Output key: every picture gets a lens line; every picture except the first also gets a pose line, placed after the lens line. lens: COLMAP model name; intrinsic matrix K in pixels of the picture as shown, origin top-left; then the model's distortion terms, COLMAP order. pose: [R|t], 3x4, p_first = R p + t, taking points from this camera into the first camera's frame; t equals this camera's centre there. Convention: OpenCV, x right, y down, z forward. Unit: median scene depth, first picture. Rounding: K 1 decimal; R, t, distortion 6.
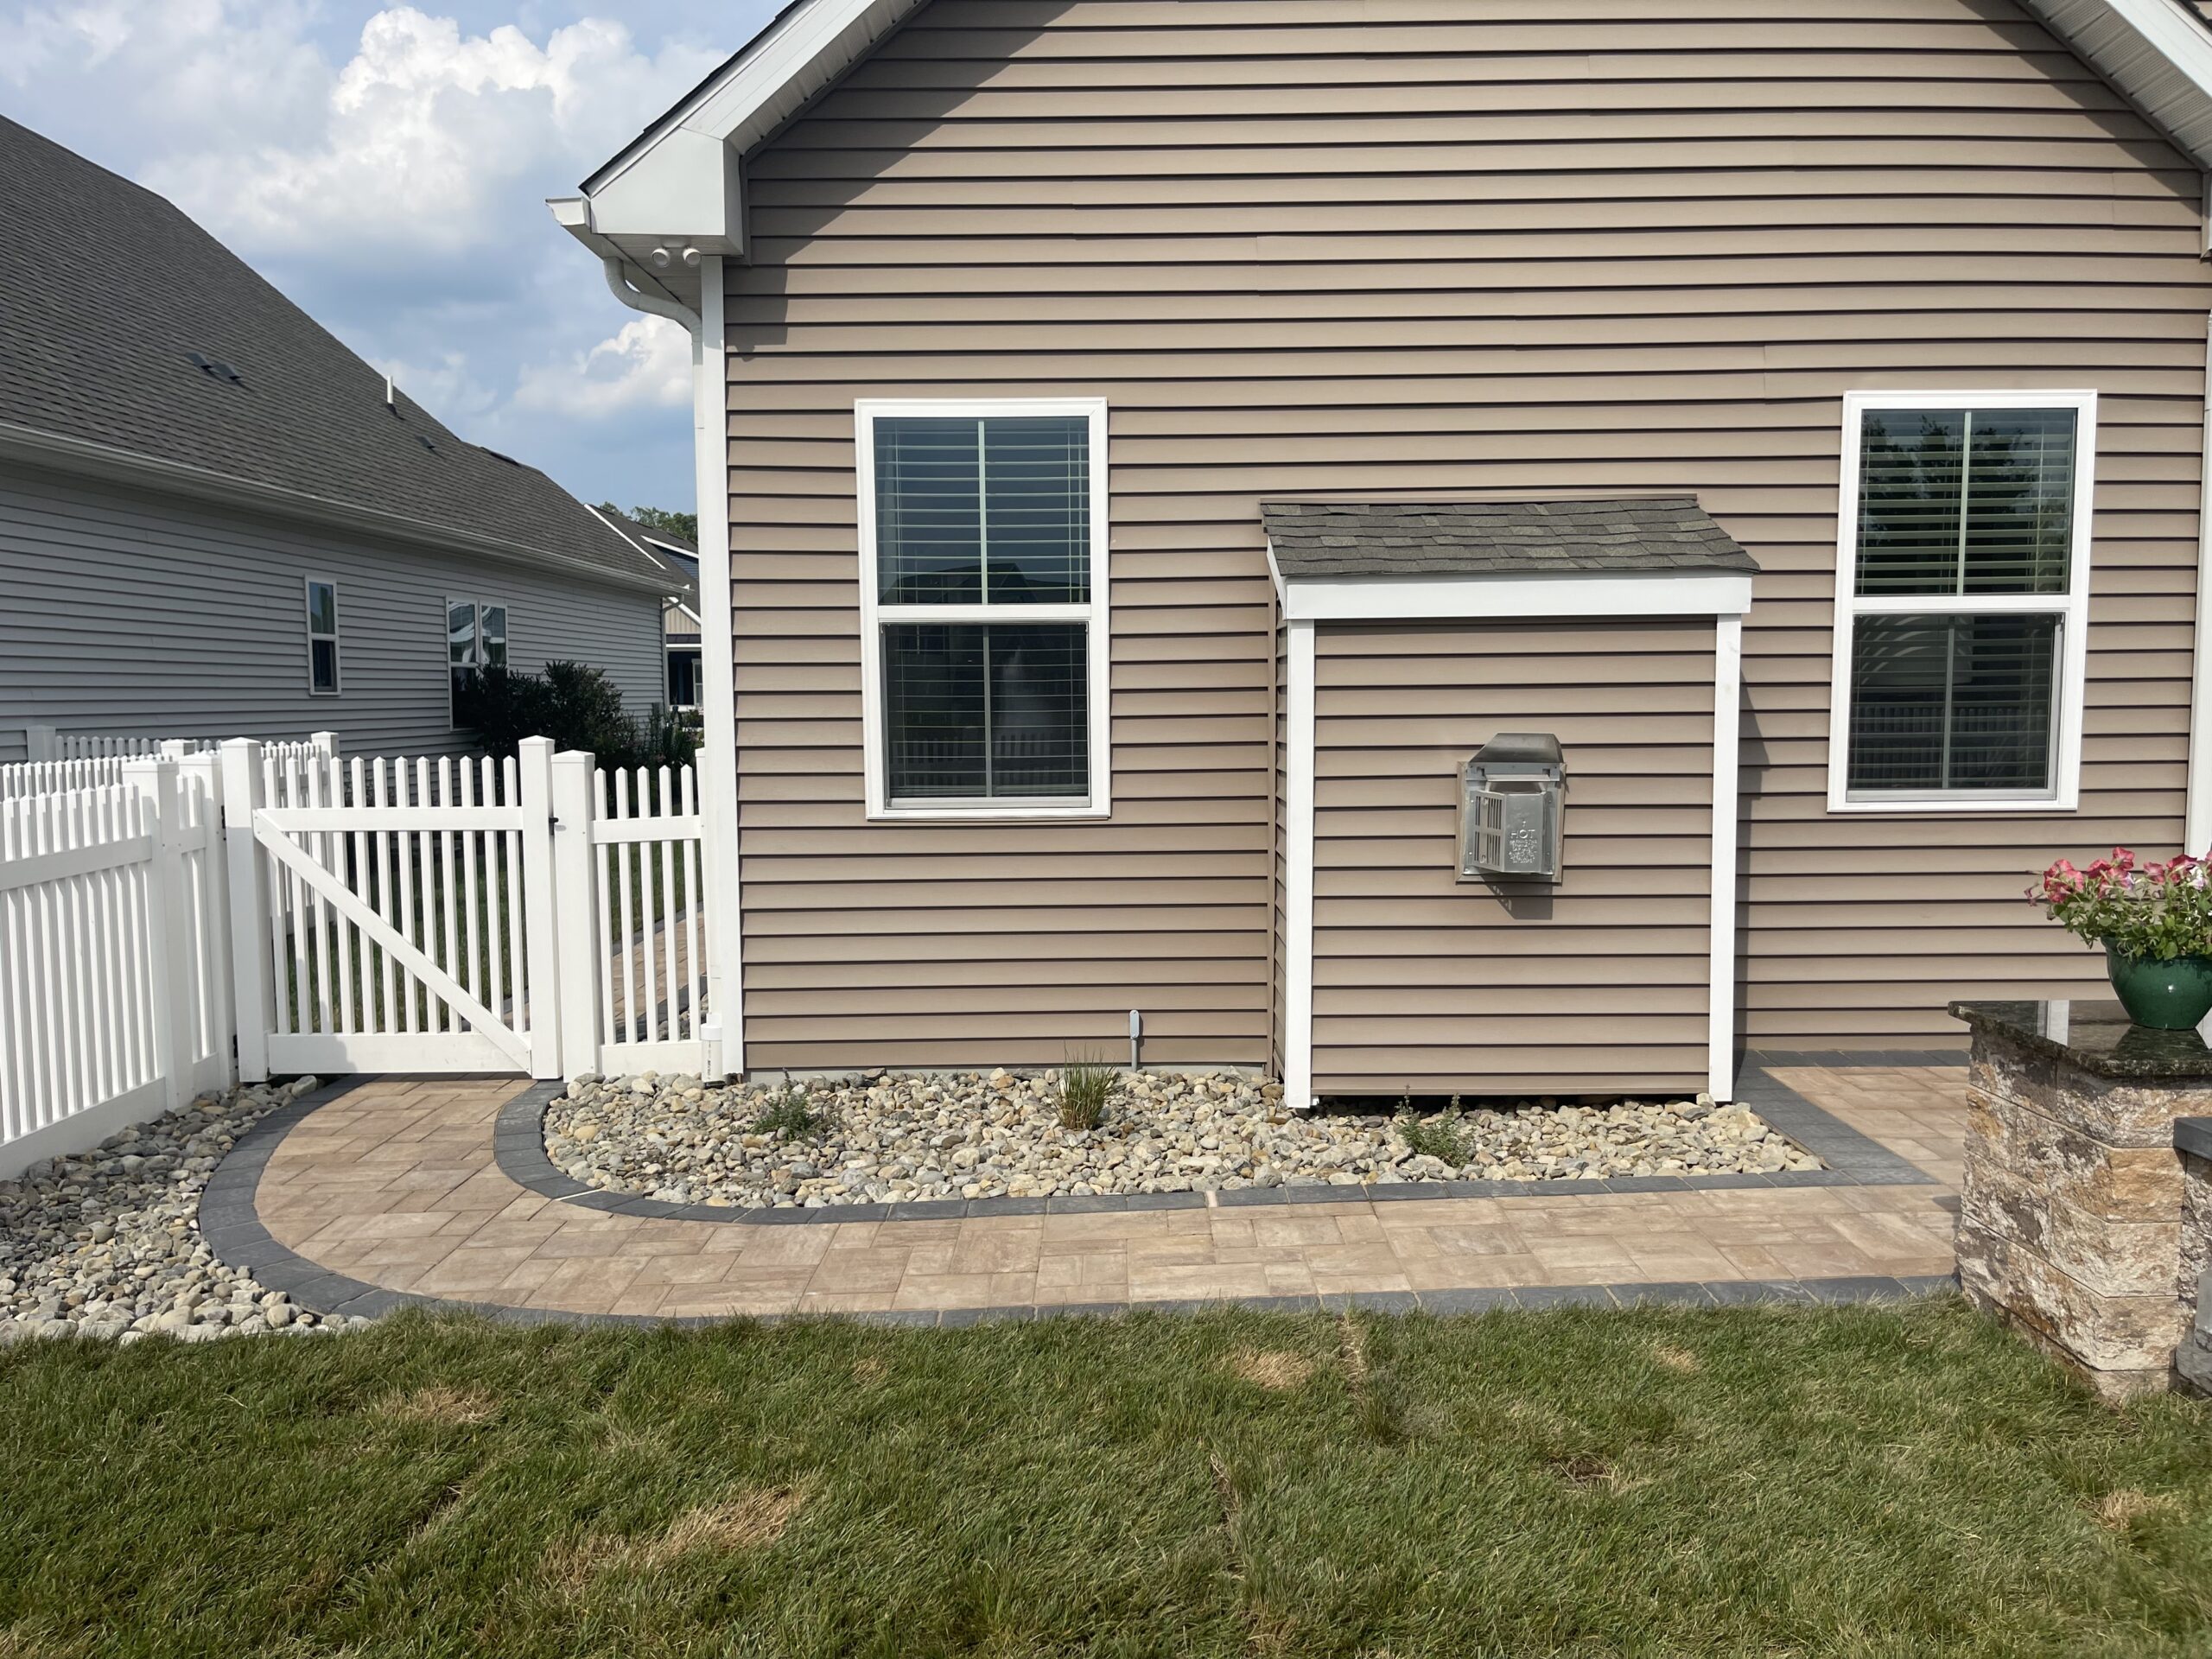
lens RADIAL K [[1670.9, 0, 1096.0], [0, 1670.9, 821.8], [0, 0, 1]] dist [0.081814, -0.127696]
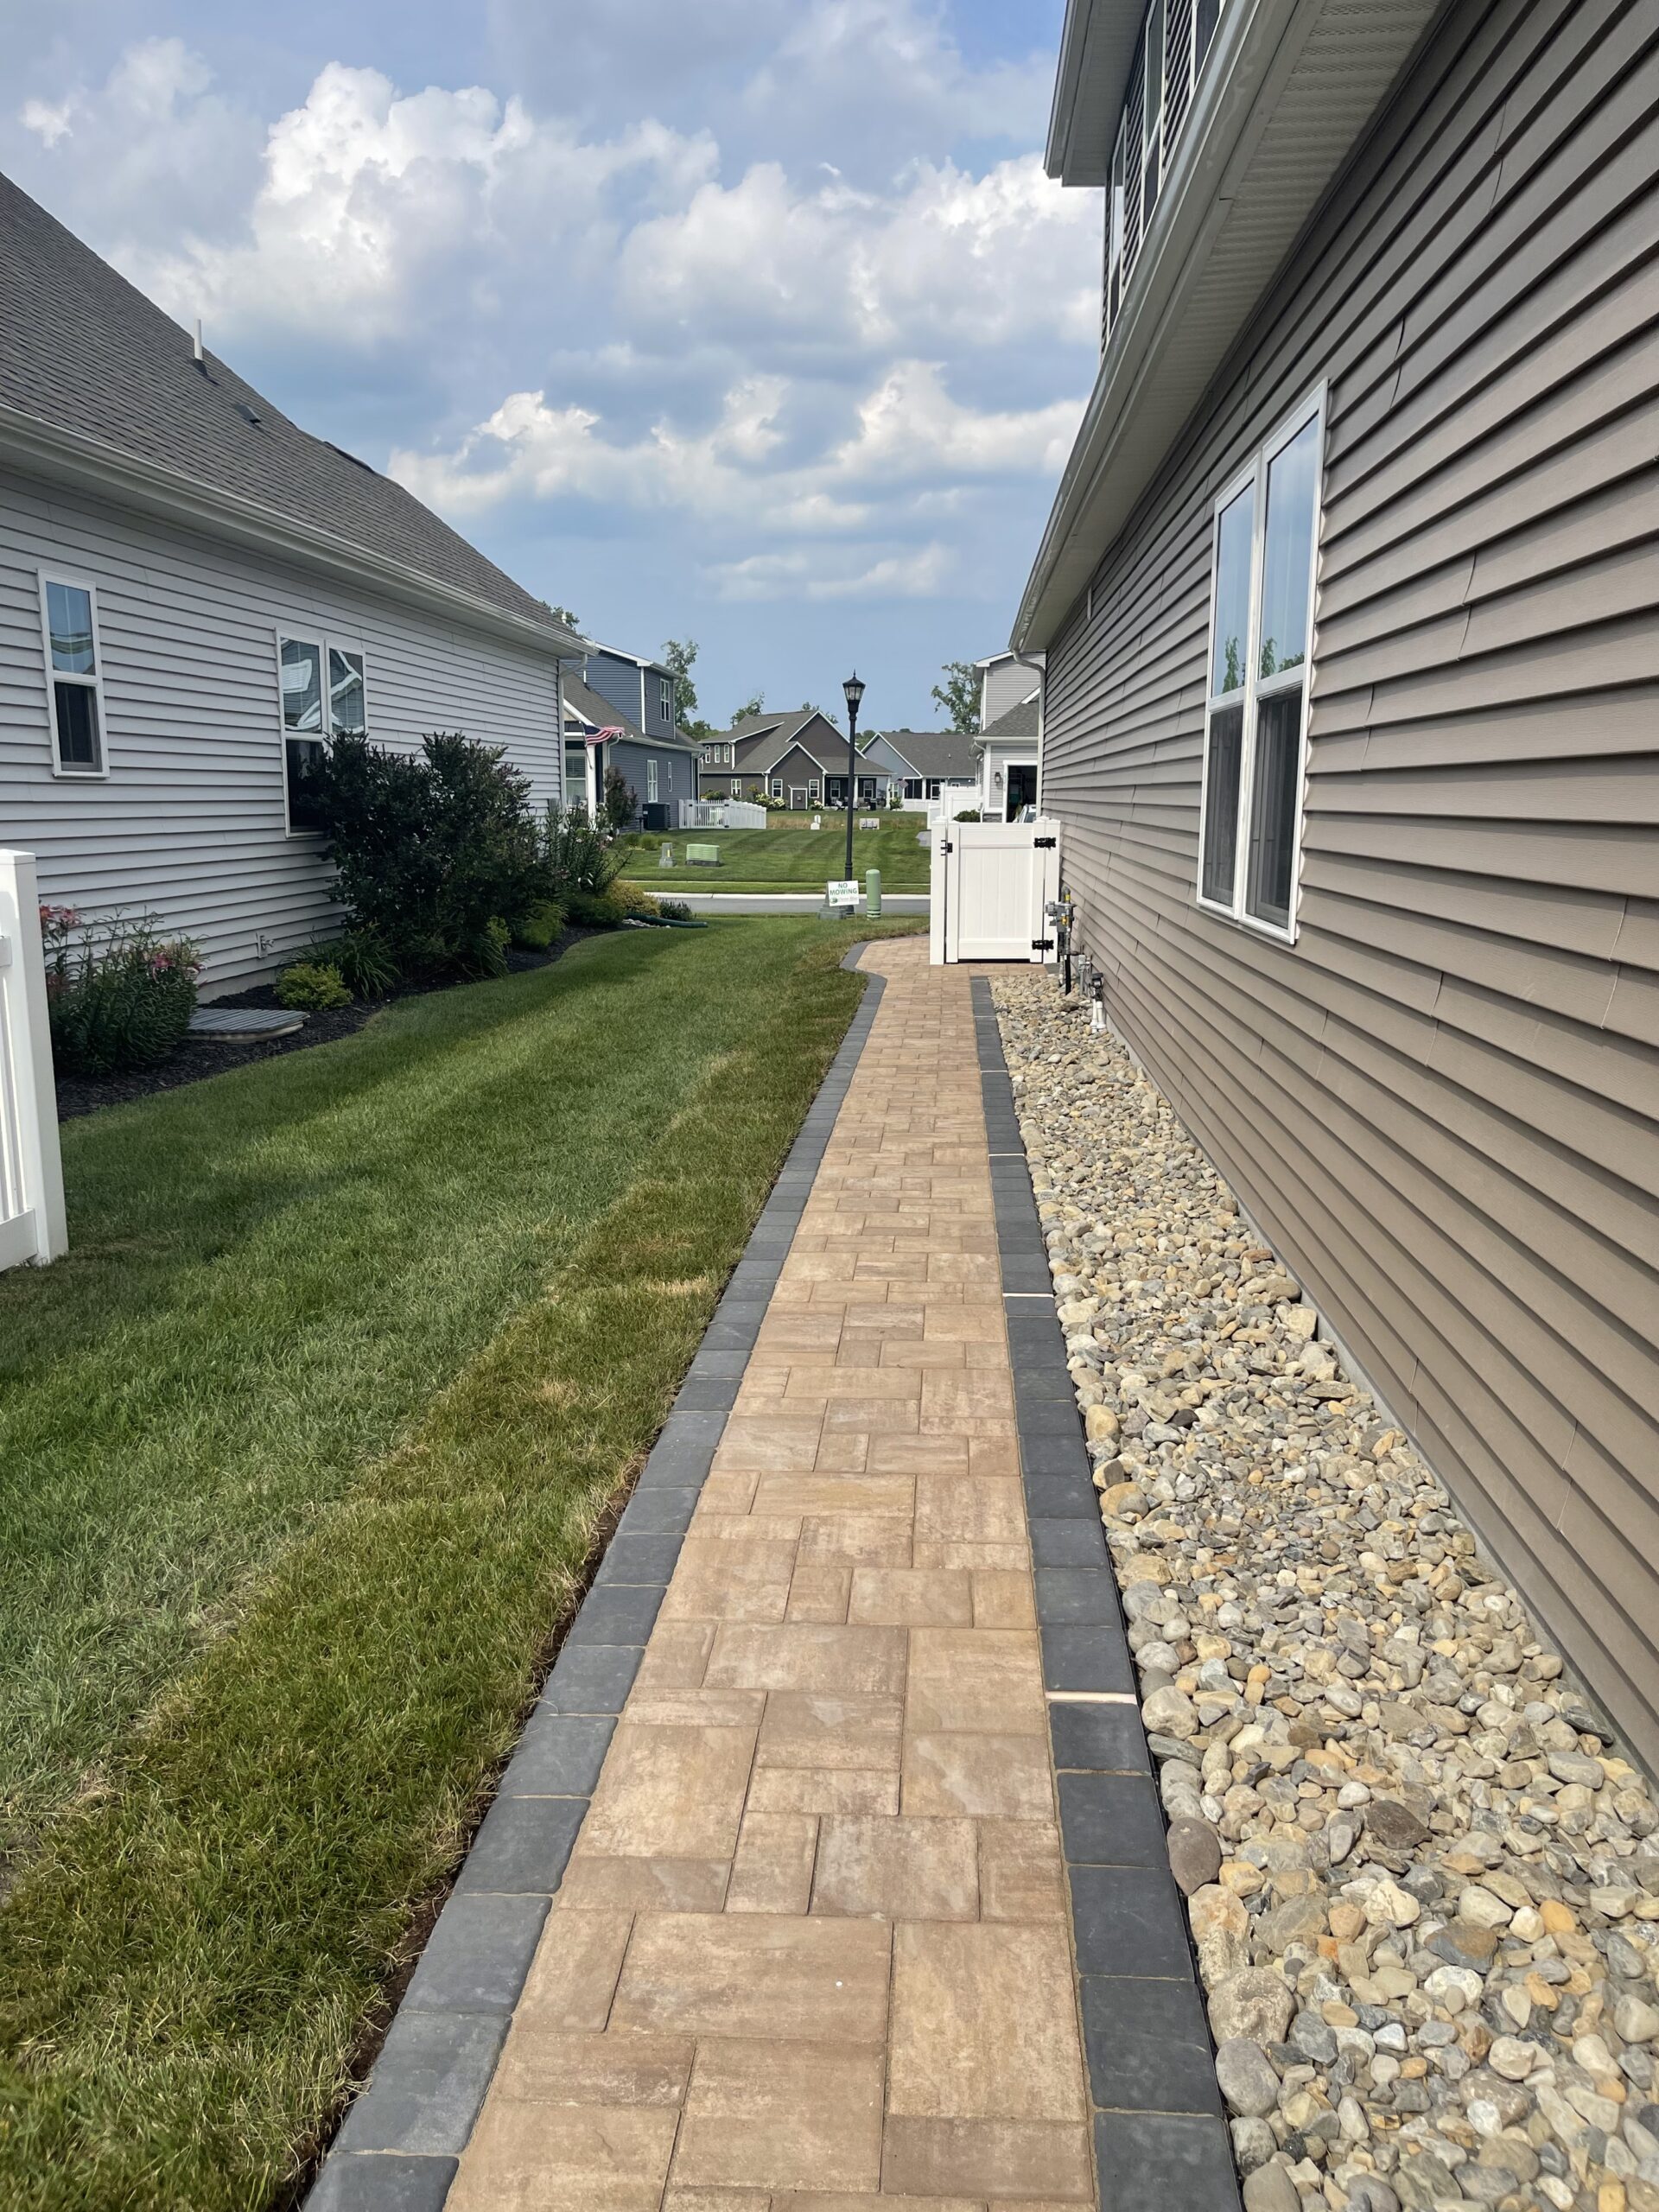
lens RADIAL K [[1652.2, 0, 829.5], [0, 1652.2, 1106.0], [0, 0, 1]] dist [0.028878, -0.004832]
pose [[0.997988, 0.022754, -0.059176, -0.122693], [-0.016250, 0.994000, 0.108164, -0.021434], [0.061282, -0.106985, 0.992370, 0.338167]]
